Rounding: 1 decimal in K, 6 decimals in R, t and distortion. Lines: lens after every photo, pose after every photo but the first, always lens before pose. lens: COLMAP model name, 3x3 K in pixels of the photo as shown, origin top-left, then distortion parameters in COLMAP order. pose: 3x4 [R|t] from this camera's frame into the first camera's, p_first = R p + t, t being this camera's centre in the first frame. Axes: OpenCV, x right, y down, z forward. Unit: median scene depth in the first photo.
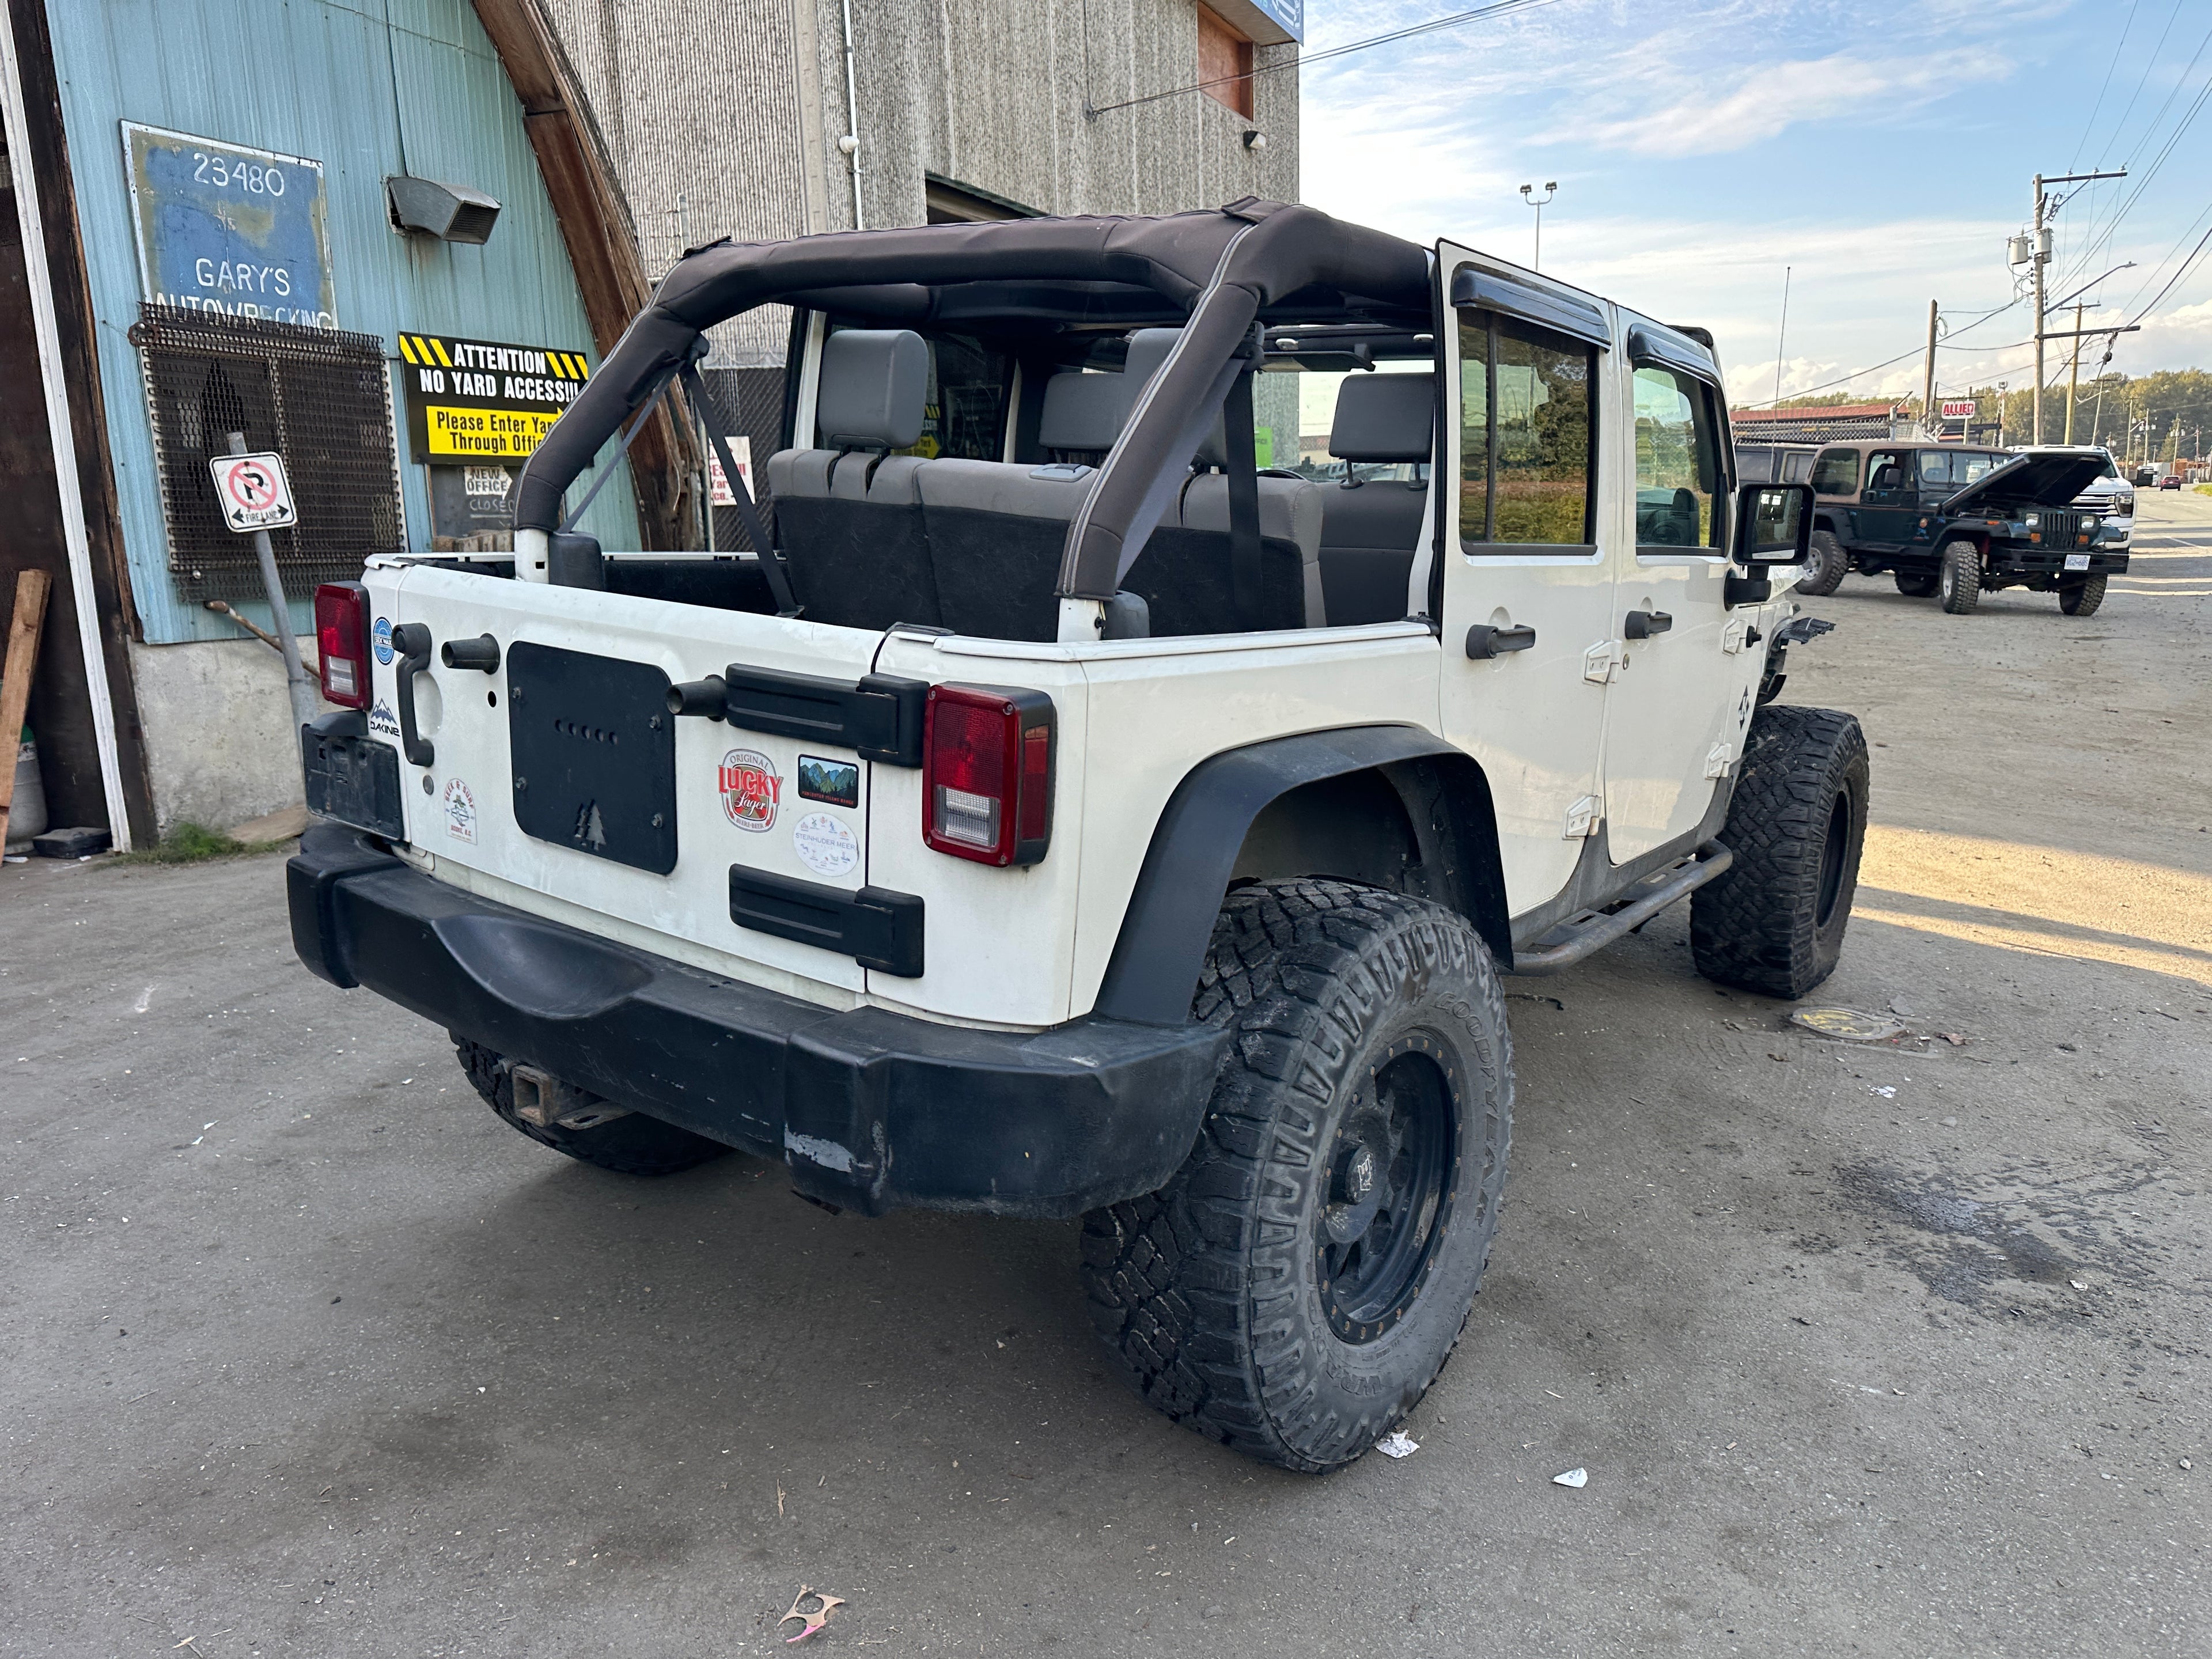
lens RADIAL K [[1572.3, 0, 1115.9], [0, 1572.3, 817.7], [0, 0, 1]] dist [0.008025, -0.011062]
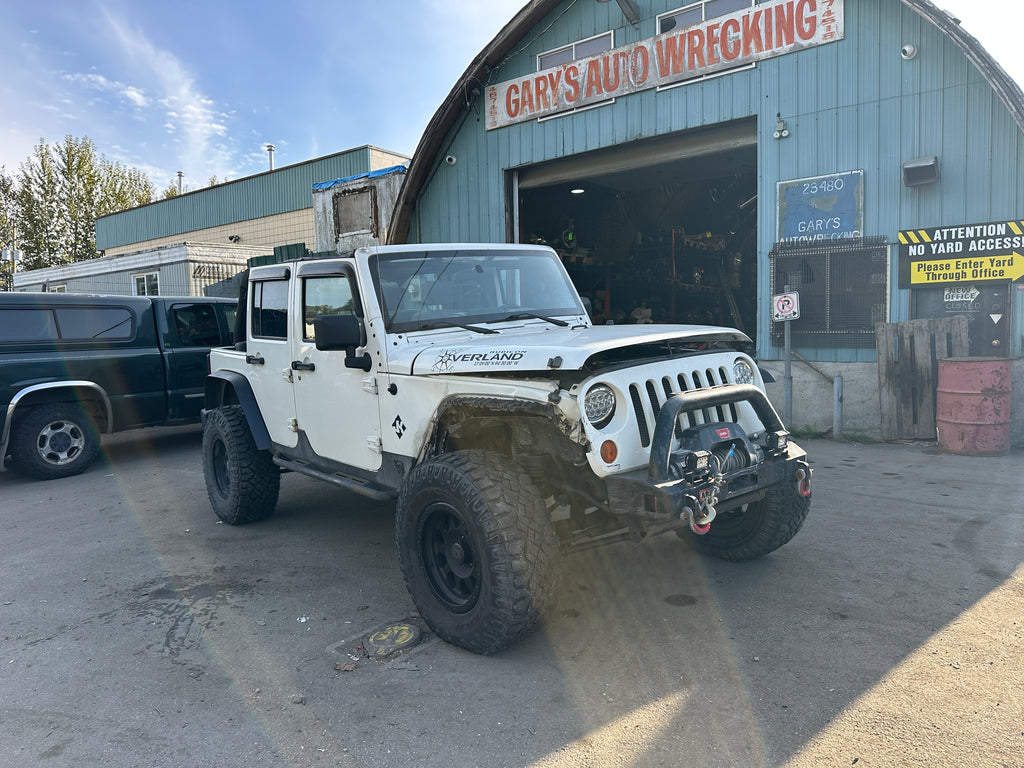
lens RADIAL K [[723.0, 0, 511.9], [0, 723.0, 368.8], [0, 0, 1]] dist [0.033229, -0.040516]
pose [[-0.234527, 0.070358, -0.969560, 0.797711], [-0.159016, 0.981166, 0.109664, -0.169132], [0.959016, 0.179895, -0.218922, 0.865264]]
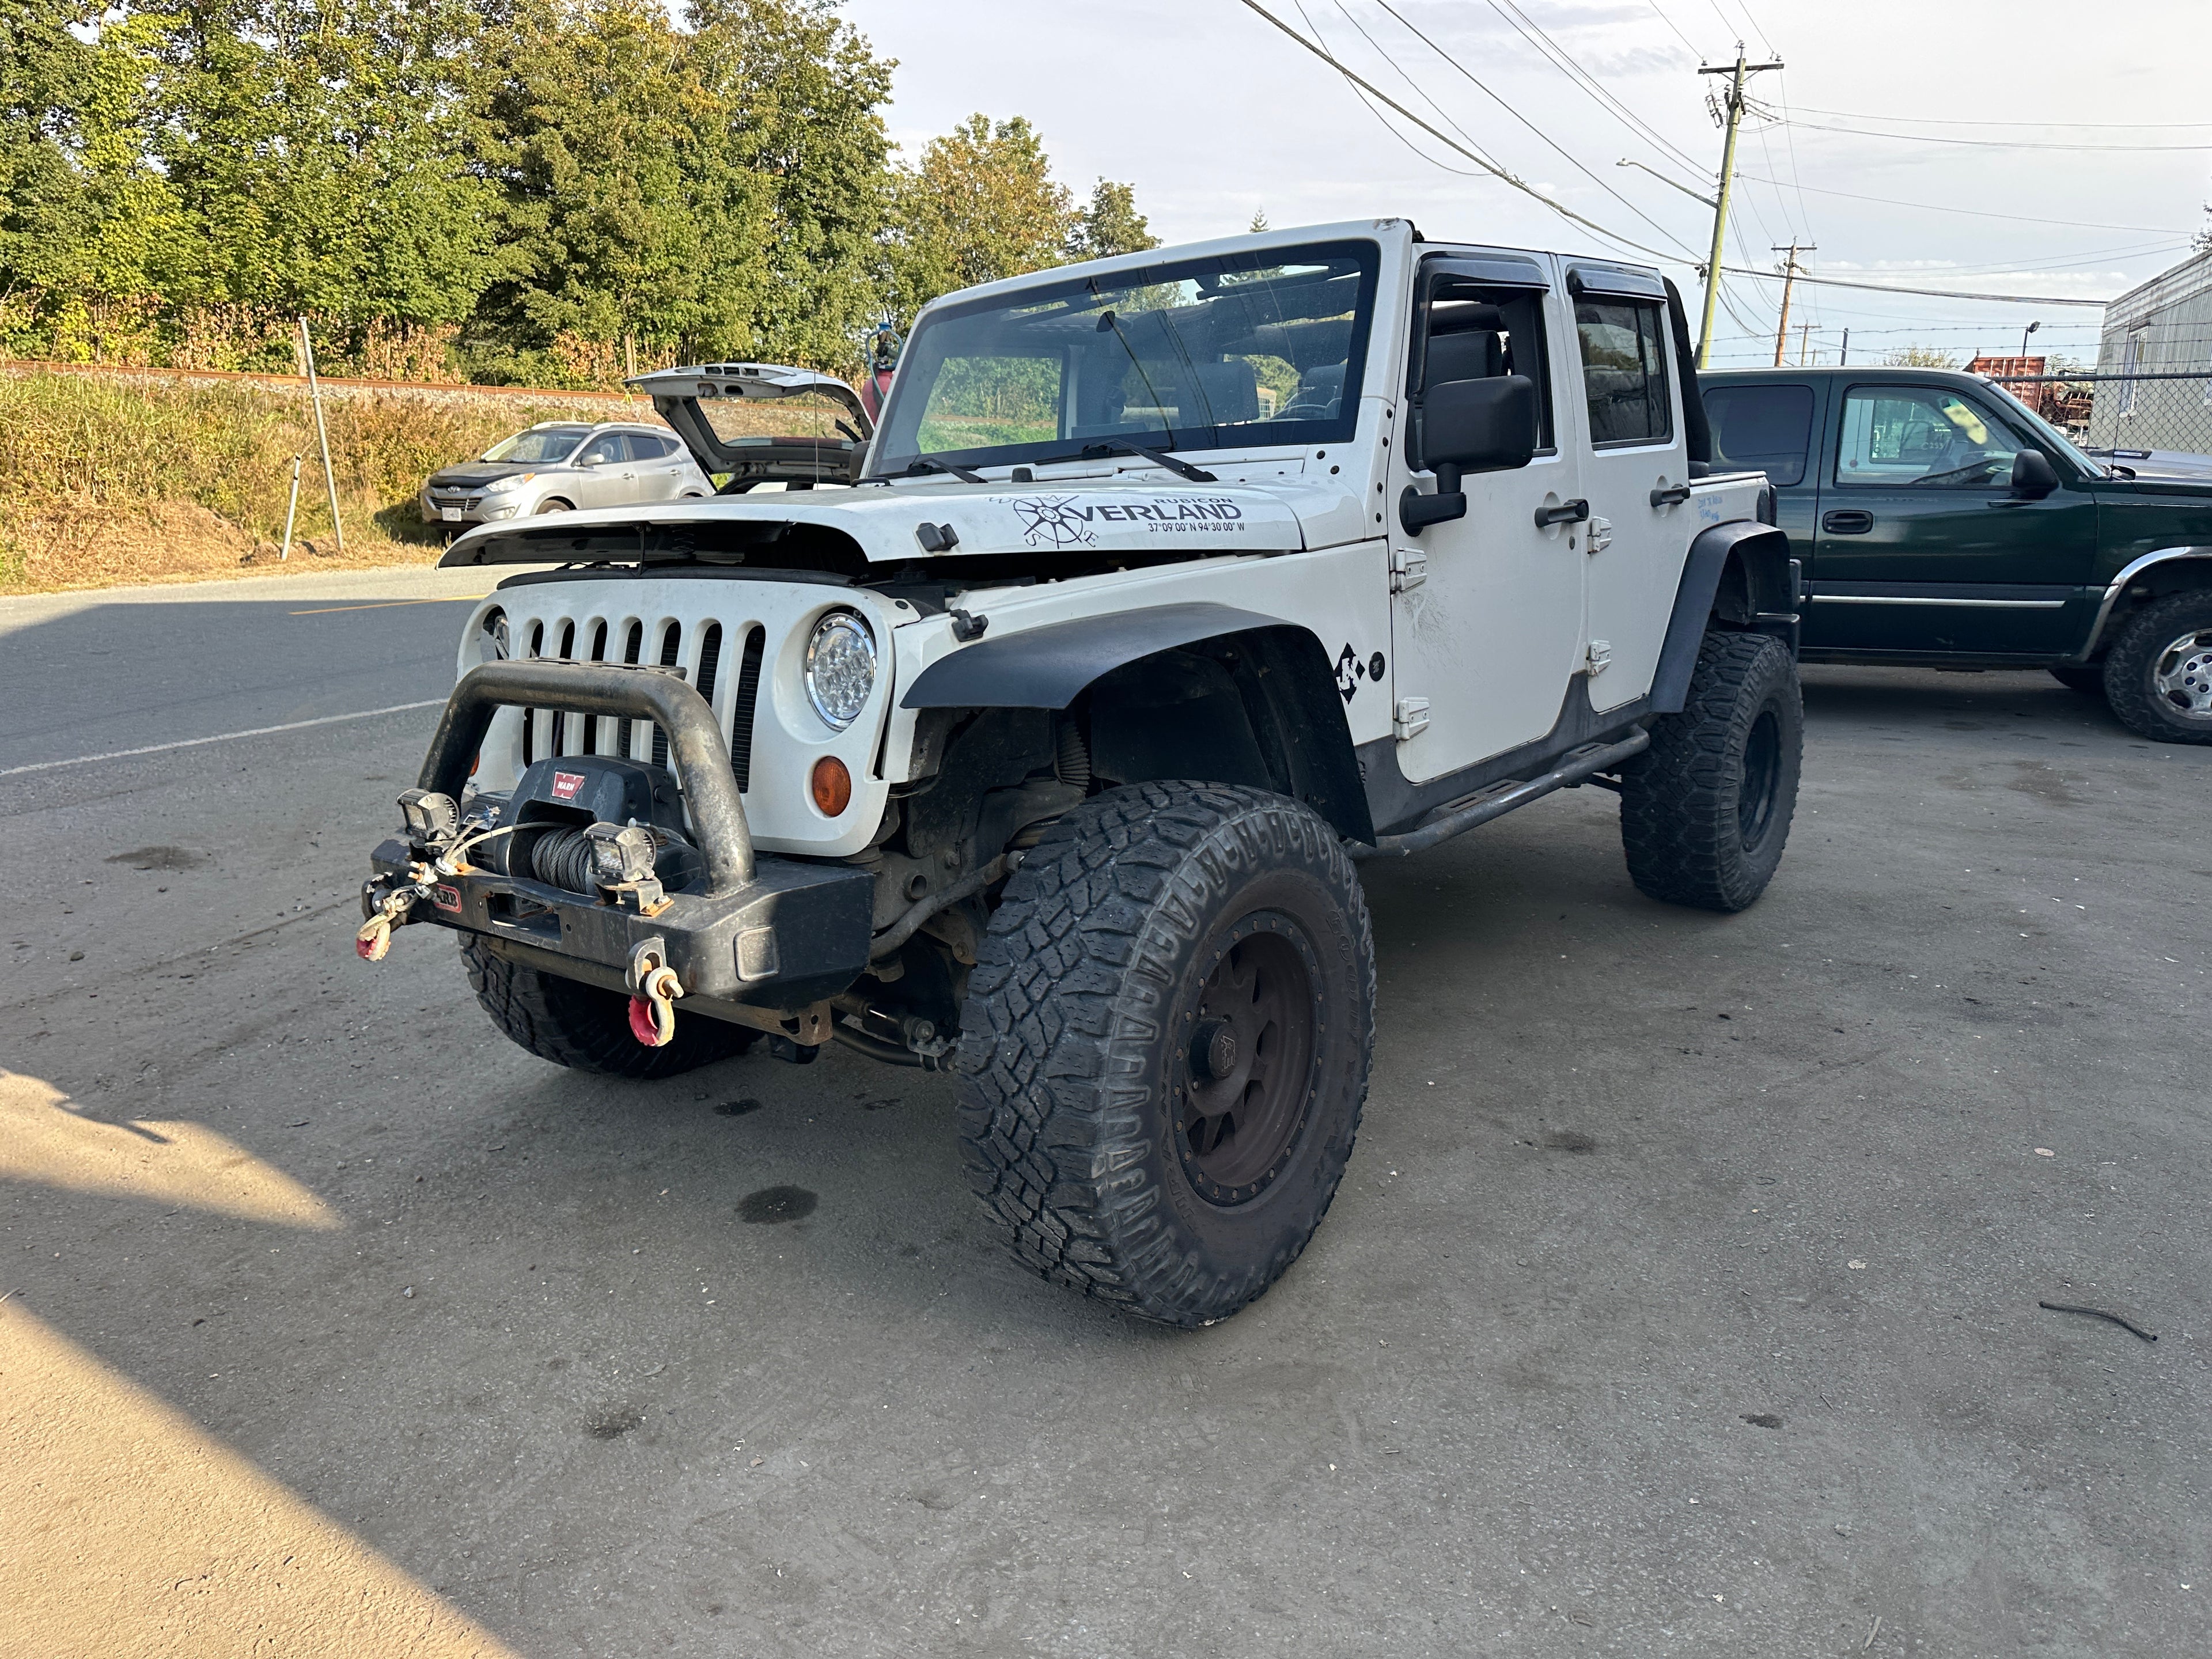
lens RADIAL K [[1562.6, 0, 1111.9], [0, 1562.6, 802.2], [0, 0, 1]] dist [0.031134, -0.040226]
pose [[-0.999948, 0.009711, 0.003075, 0.139939], [0.010130, 0.916164, 0.400675, -0.252052], [0.001074, 0.400685, -0.916215, 1.280208]]
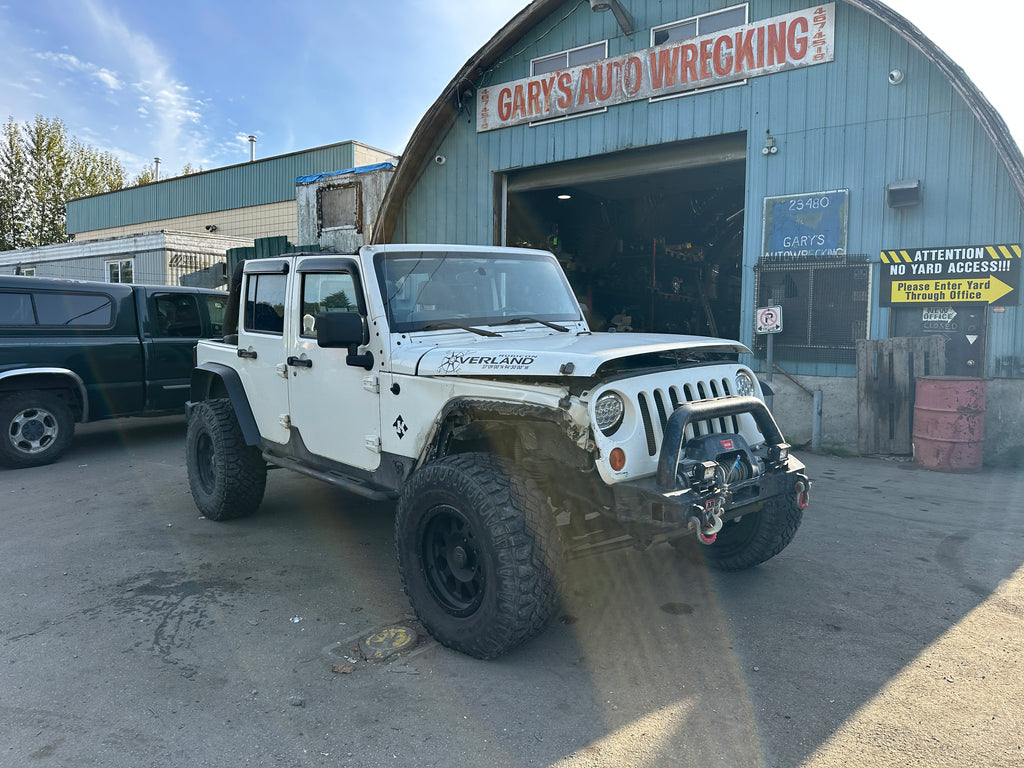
lens RADIAL K [[723.3, 0, 513.6], [0, 723.3, 362.9], [0, 0, 1]] dist [0.031334, -0.037909]
pose [[-0.195738, 0.052377, -0.979257, 0.803814], [-0.198403, 0.975807, 0.091850, -0.166169], [0.960377, 0.212266, -0.180611, 0.839842]]
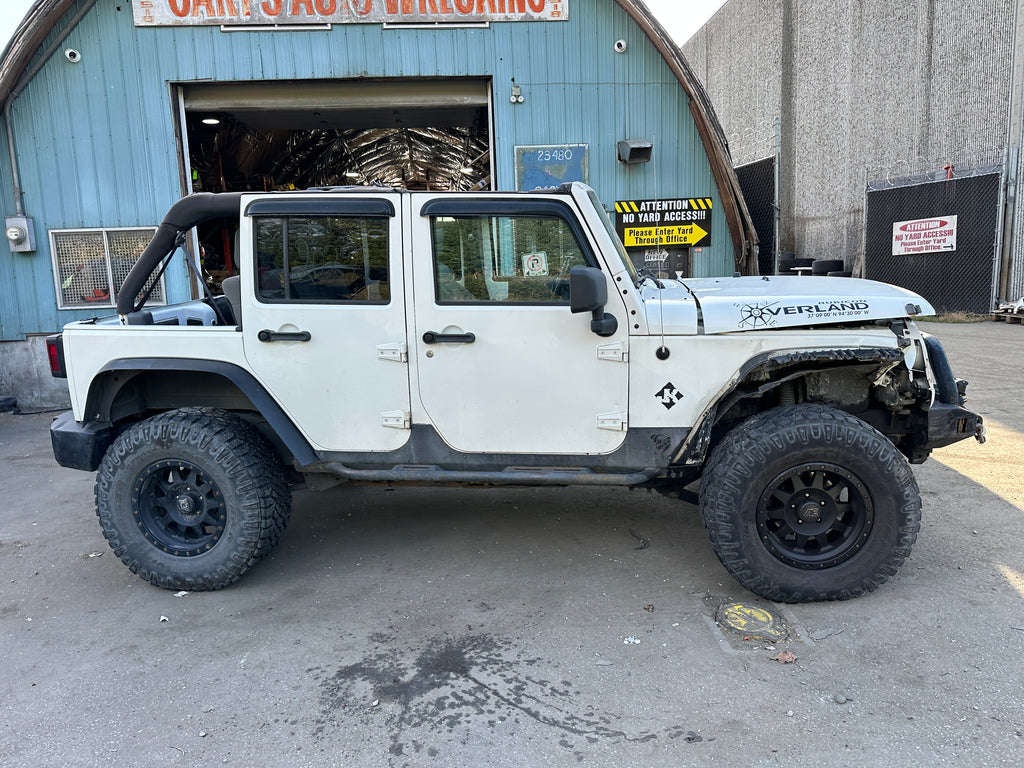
lens RADIAL K [[718.7, 0, 514.9], [0, 718.7, 387.1], [0, 0, 1]] dist [0.036230, -0.042720]
pose [[0.494194, 0.130692, -0.859472, 0.639955], [-0.137239, 0.987967, 0.071319, -0.073062], [0.858451, 0.082708, 0.506183, 0.313132]]
